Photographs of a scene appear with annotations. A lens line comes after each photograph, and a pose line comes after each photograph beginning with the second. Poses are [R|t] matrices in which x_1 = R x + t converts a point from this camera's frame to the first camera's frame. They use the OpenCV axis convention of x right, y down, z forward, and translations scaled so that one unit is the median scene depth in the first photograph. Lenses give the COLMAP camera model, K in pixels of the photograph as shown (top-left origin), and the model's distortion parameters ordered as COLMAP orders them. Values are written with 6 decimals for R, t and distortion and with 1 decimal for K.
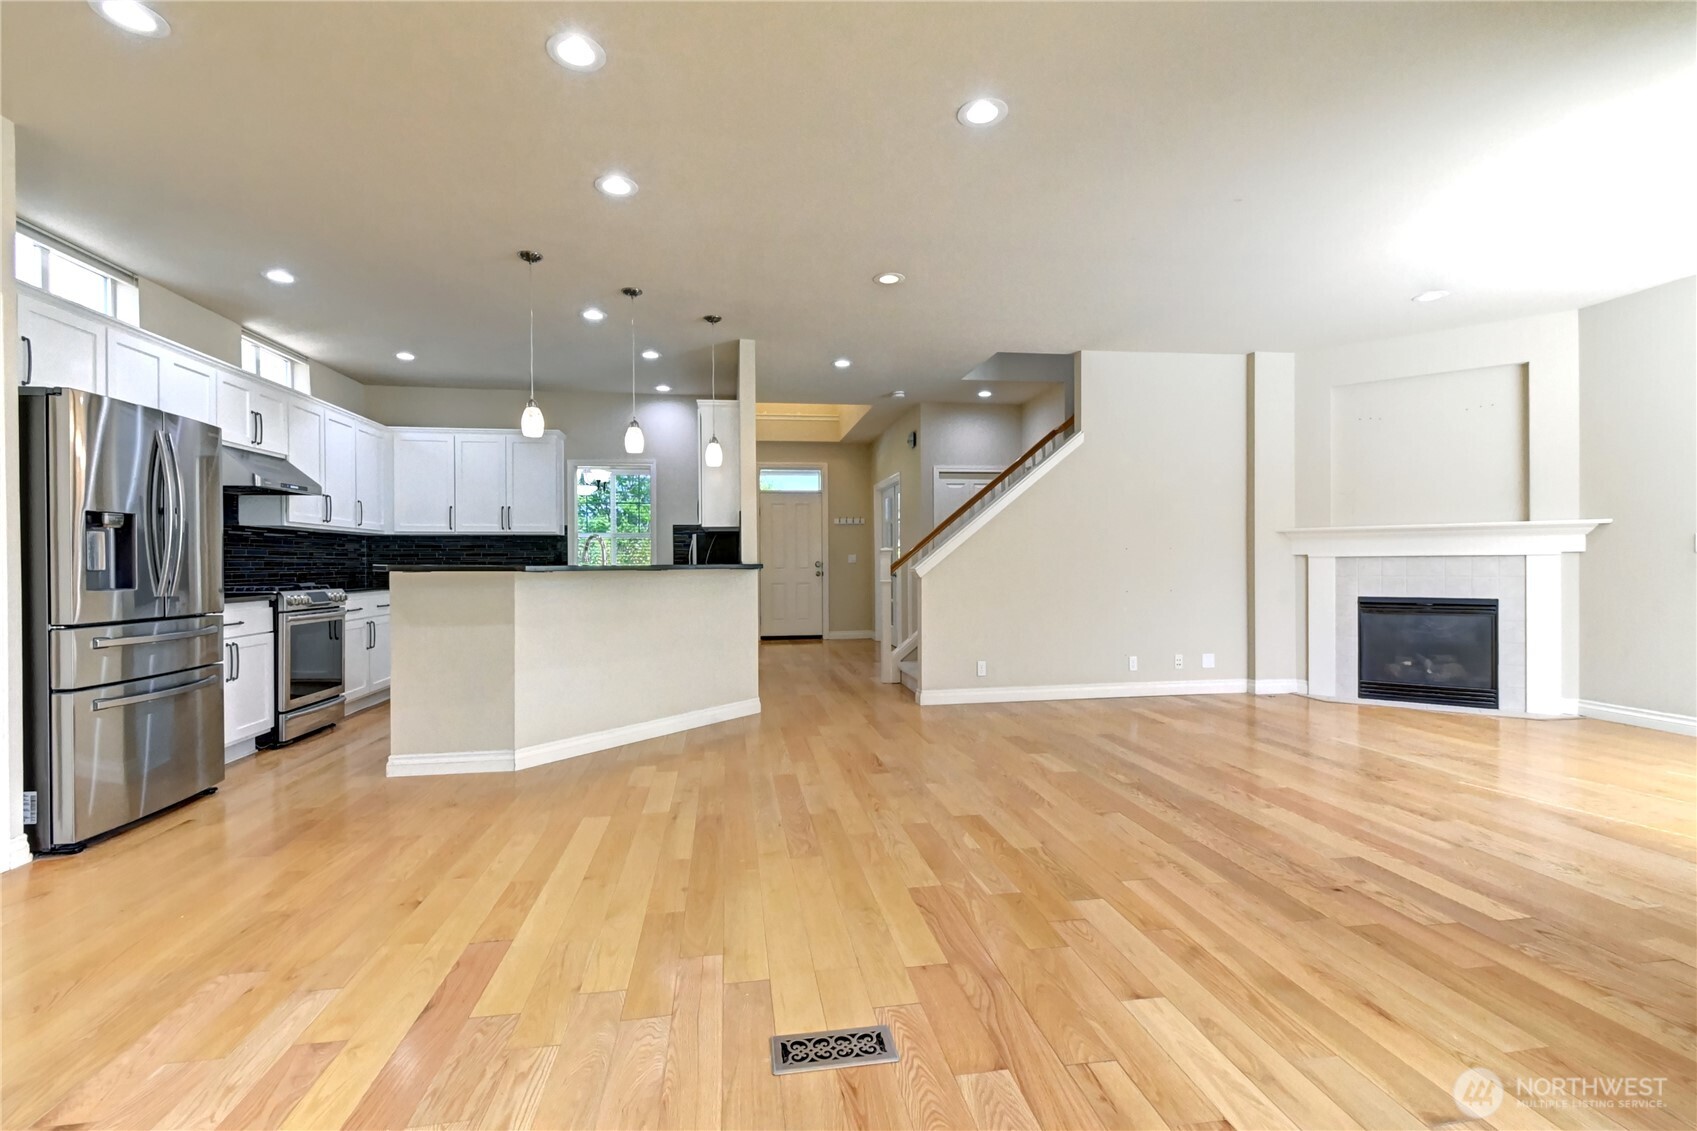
lens RADIAL K [[720.5, 0, 831.1], [0, 720.5, 564.1], [0, 0, 1]] dist [0.003152, -0.000198]
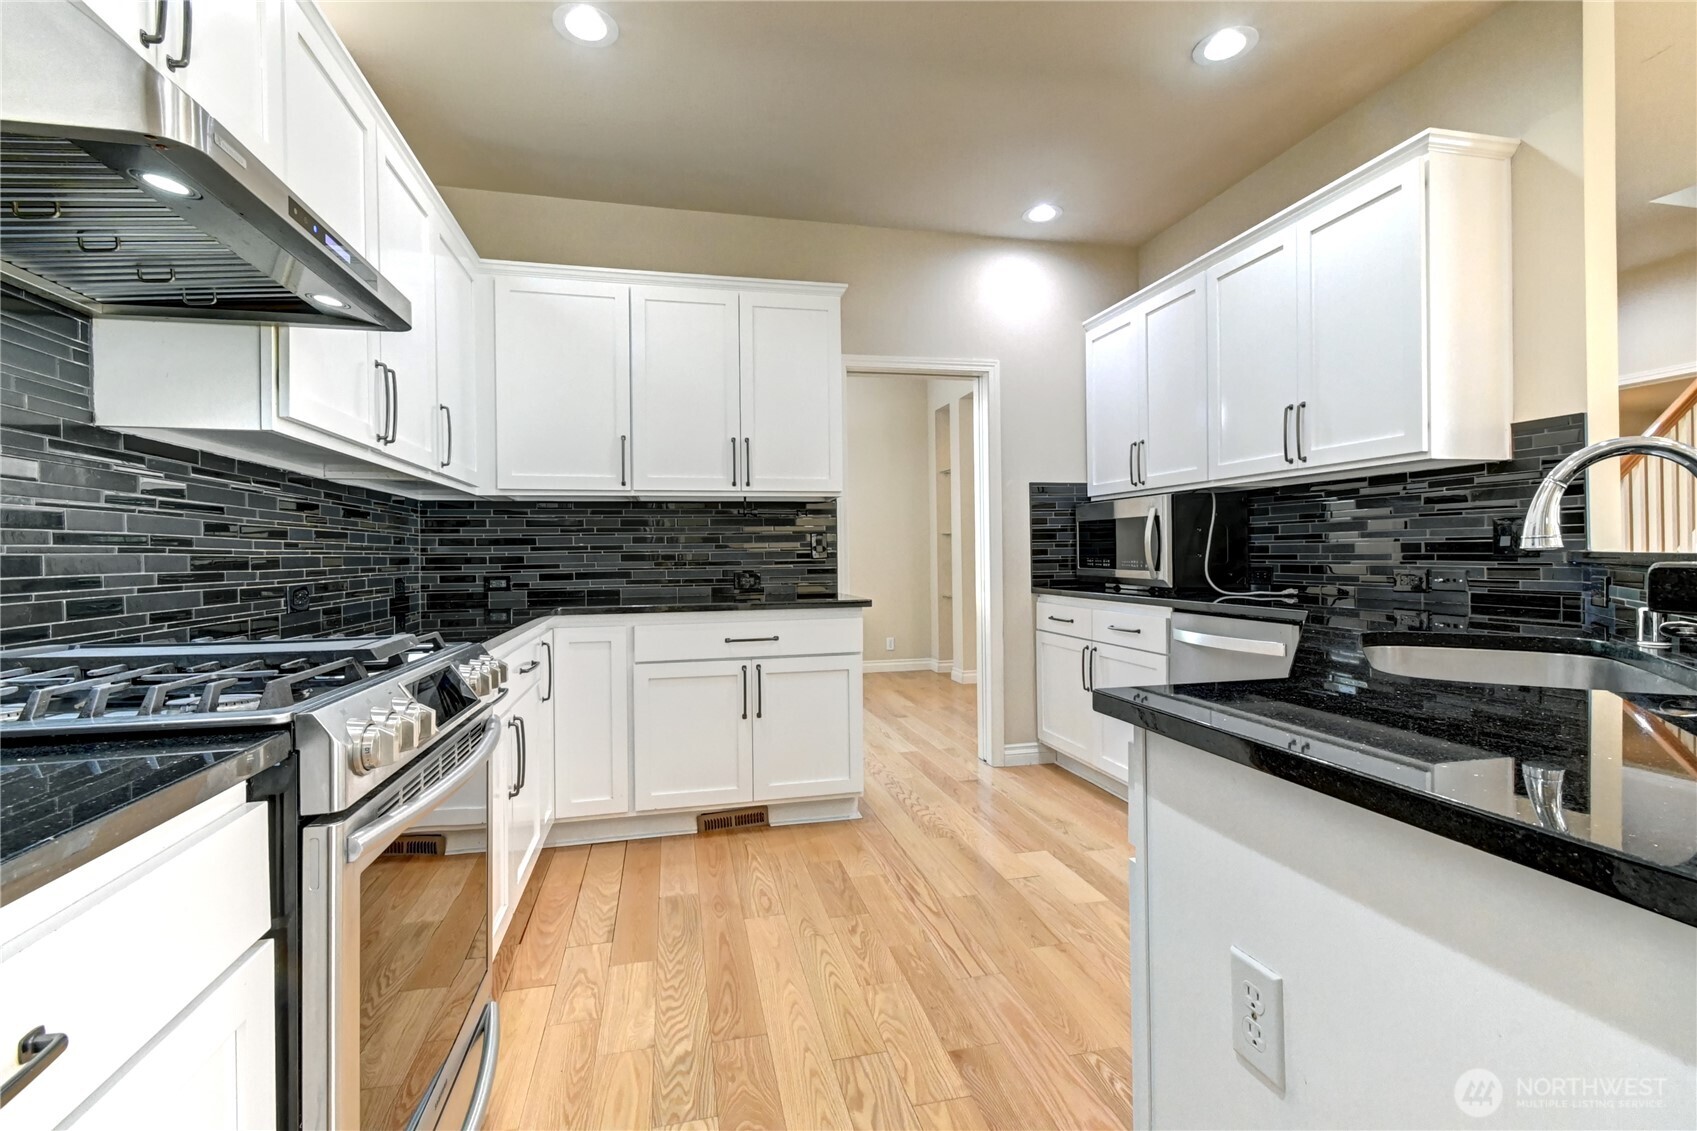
lens RADIAL K [[740.3, 0, 894.8], [0, 740.3, 551.5], [0, 0, 1]] dist [0.026309, -0.000172]
pose [[0.995238, -0.005750, 0.097302, -0.565911], [0.006412, 0.999958, -0.006494, -0.001090], [-0.097261, 0.007087, 0.995234, 0.707941]]
